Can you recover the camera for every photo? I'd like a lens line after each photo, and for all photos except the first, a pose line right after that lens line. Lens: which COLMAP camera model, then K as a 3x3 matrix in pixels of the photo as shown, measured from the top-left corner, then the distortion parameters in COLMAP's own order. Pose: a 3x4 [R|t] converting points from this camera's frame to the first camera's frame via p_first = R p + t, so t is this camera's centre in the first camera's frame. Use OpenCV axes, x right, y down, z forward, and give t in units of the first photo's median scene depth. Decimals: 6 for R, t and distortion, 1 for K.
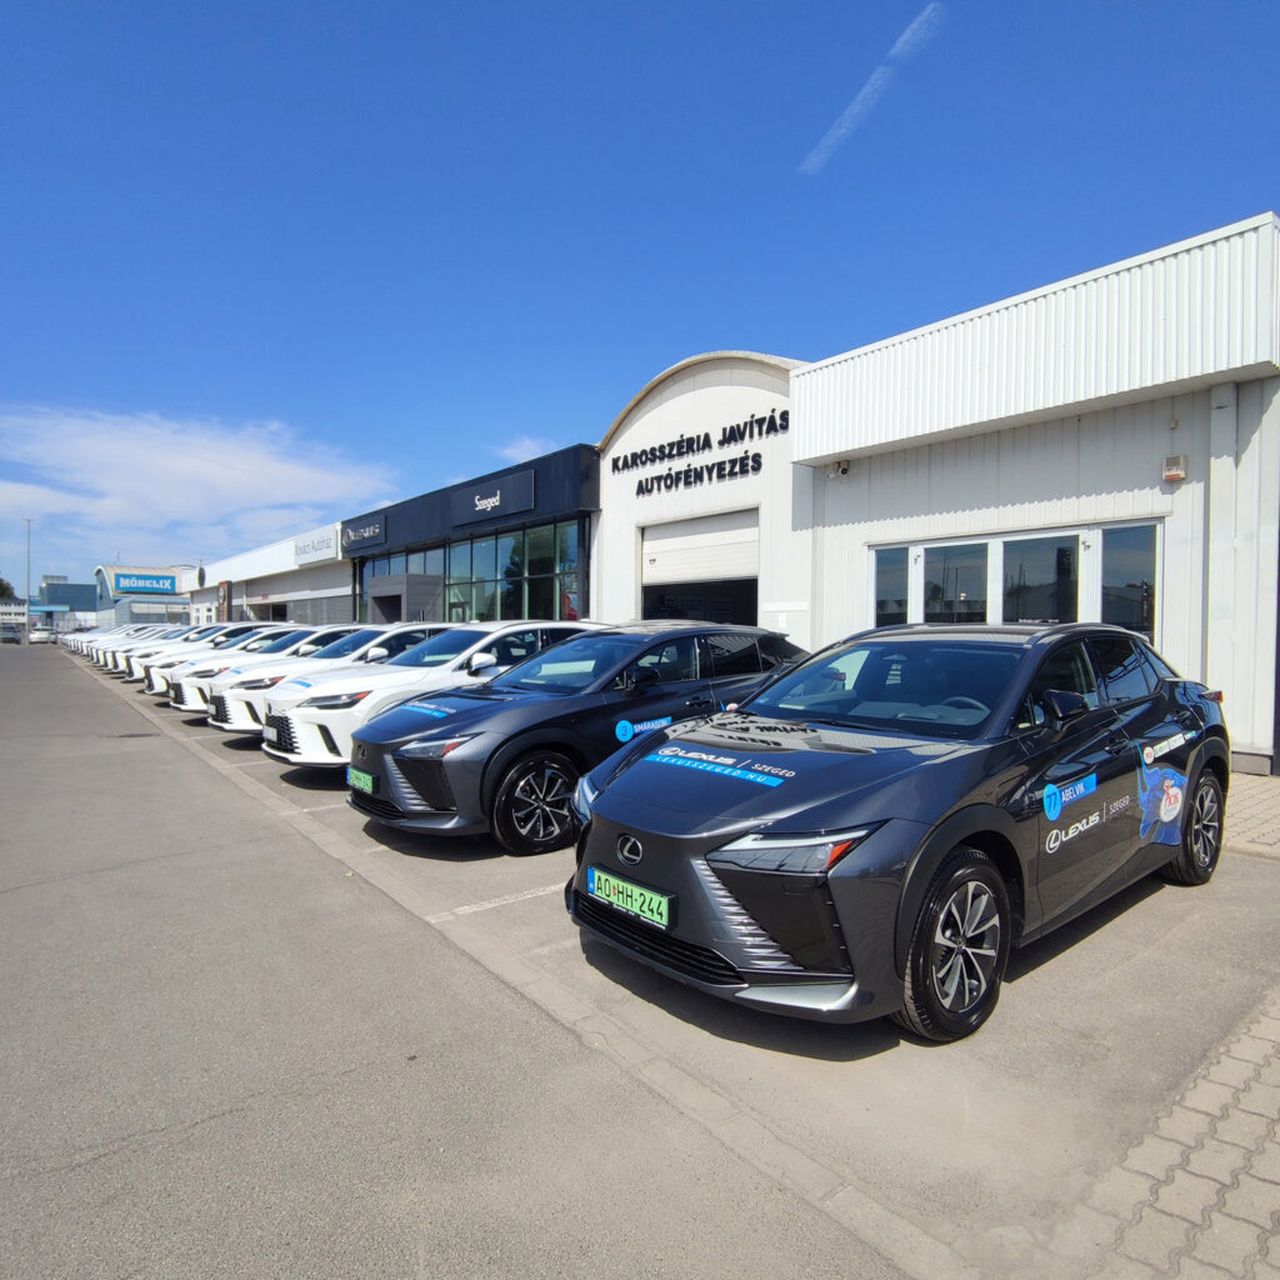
lens RADIAL K [[805.2, 0, 640.0], [0, 805.2, 640.0], [0, 0, 1]] dist [-0.002237, 0.000438]
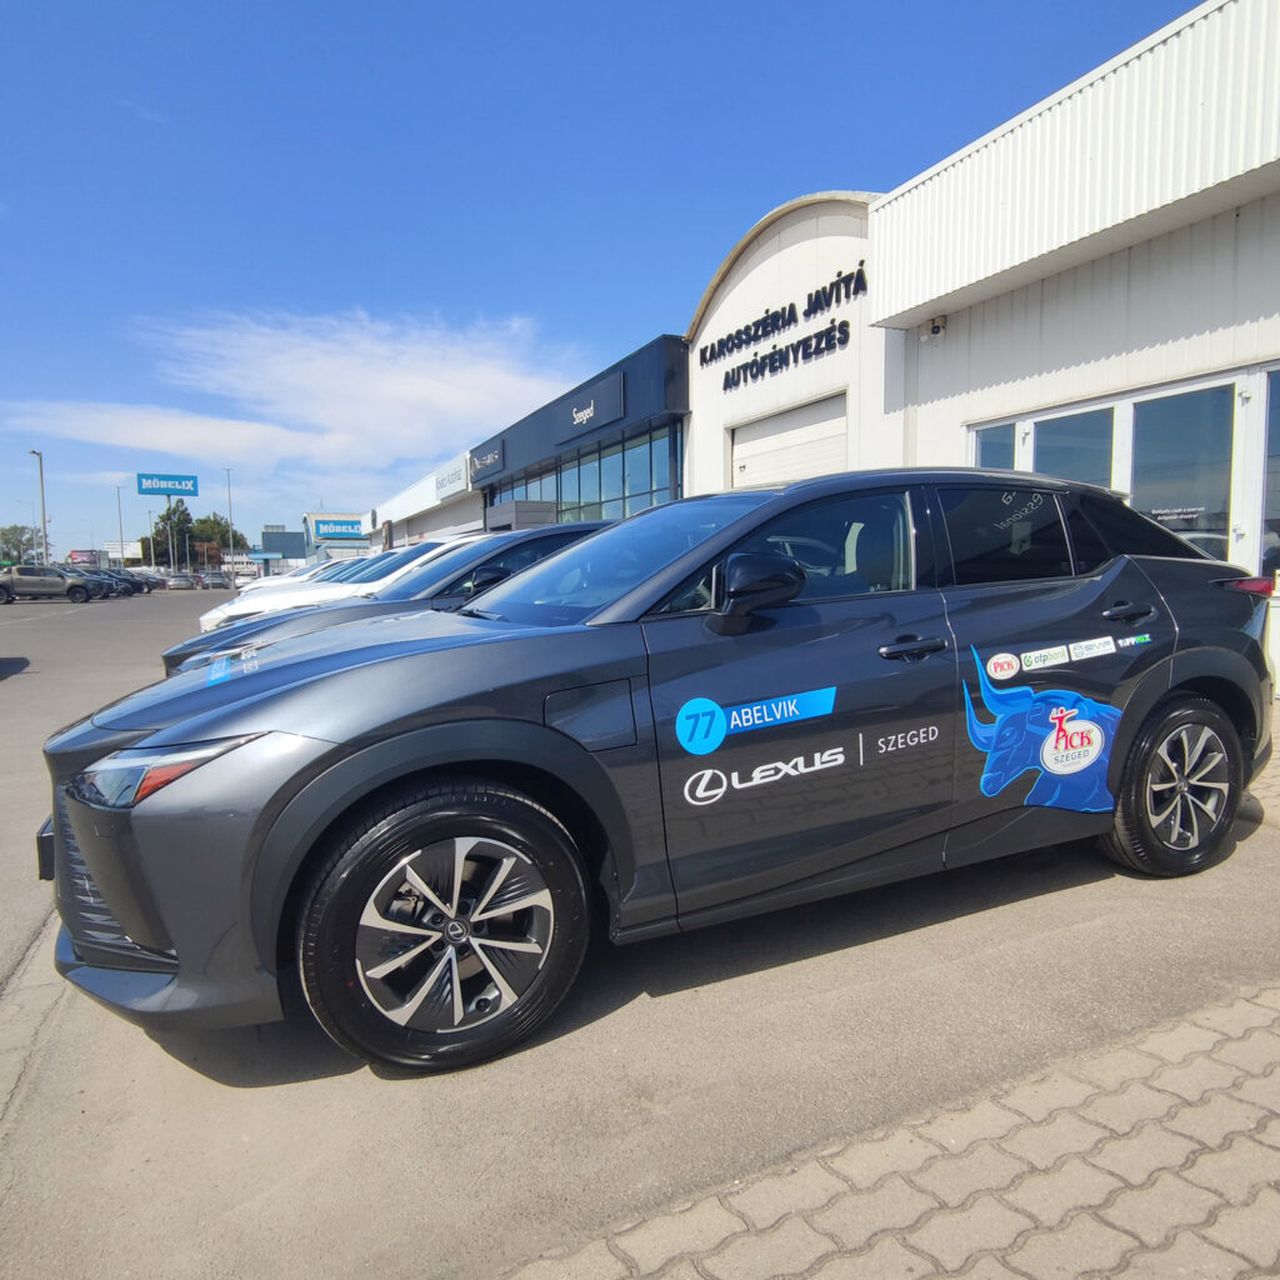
lens RADIAL K [[874.1, 0, 640.0], [0, 874.1, 640.0], [0, 0, 1]] dist [0.024161, -0.042944]
pose [[0.967146, 0.000367, -0.254221, 0.154910], [0.016671, 0.997755, 0.064860, 0.021615], [0.253674, -0.066967, 0.964969, 0.080250]]
